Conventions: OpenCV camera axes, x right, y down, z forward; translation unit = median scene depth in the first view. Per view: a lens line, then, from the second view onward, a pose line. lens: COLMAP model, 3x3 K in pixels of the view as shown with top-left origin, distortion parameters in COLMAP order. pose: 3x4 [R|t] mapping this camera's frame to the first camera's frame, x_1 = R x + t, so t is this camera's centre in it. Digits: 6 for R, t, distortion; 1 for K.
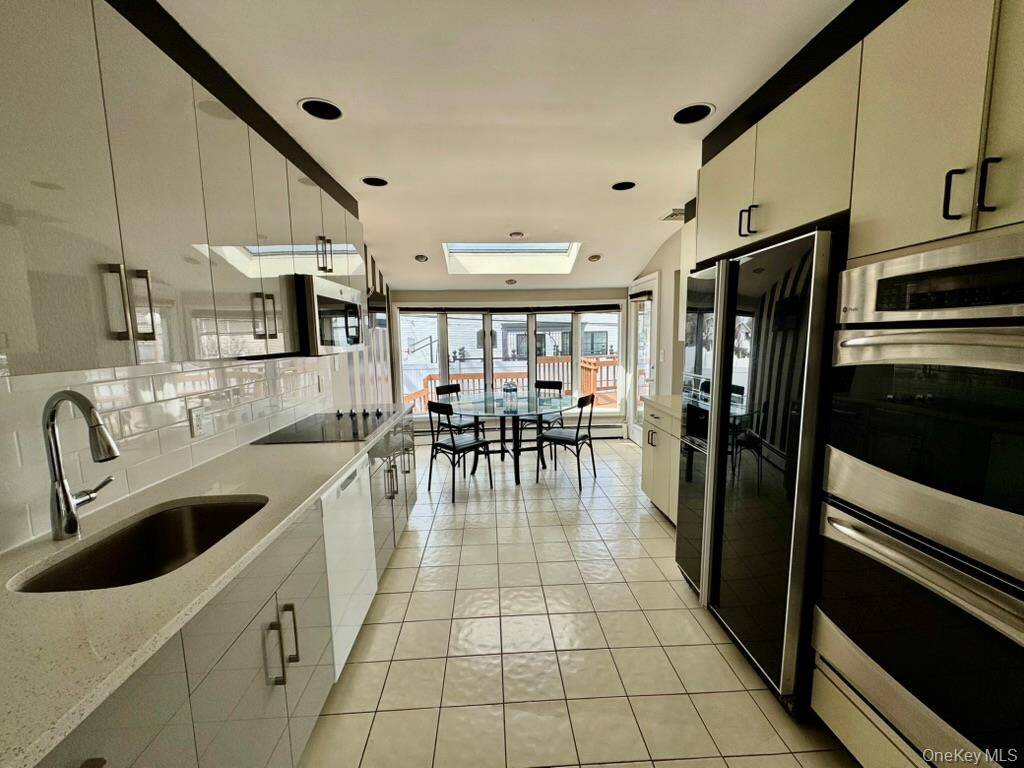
lens RADIAL K [[411.4, 0, 512.0], [0, 411.4, 384.0], [0, 0, 1]] dist [-0.000828, 0.000018]
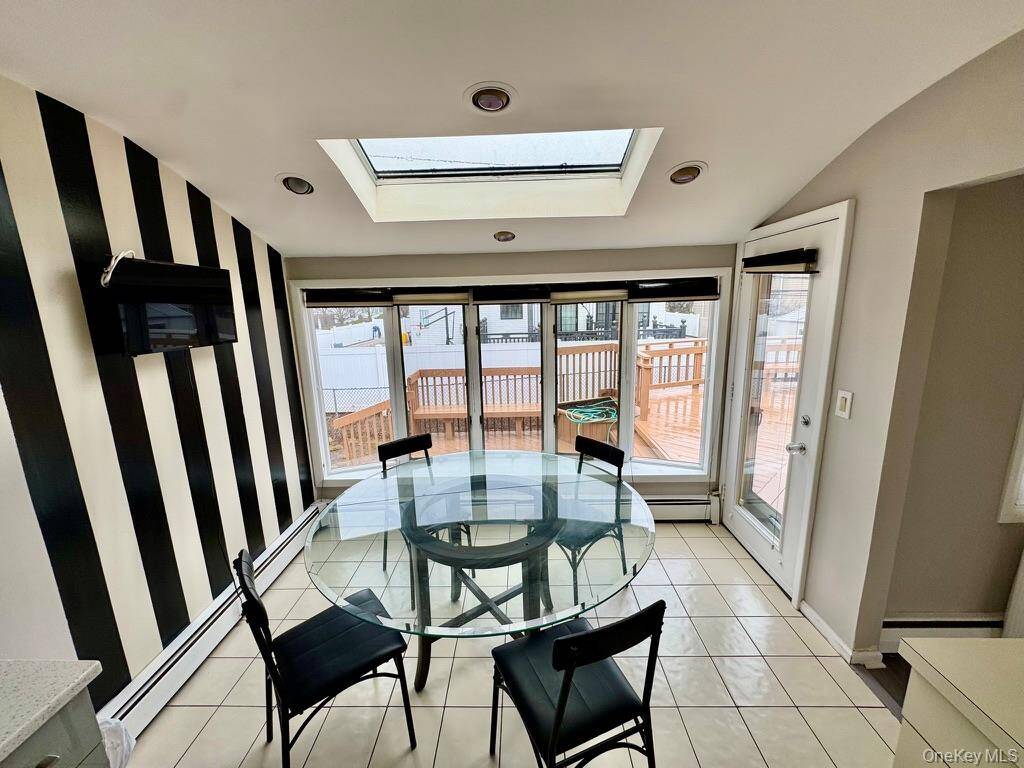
lens RADIAL K [[411.4, 0, 512.0], [0, 411.4, 384.0], [0, 0, 1]] dist [-0.000828, 0.000018]
pose [[0.997043, 0.006379, -0.076578, 0.051156], [0.000127, 0.996410, 0.084657, -0.121278], [0.076844, -0.084416, 0.993463, 0.527511]]
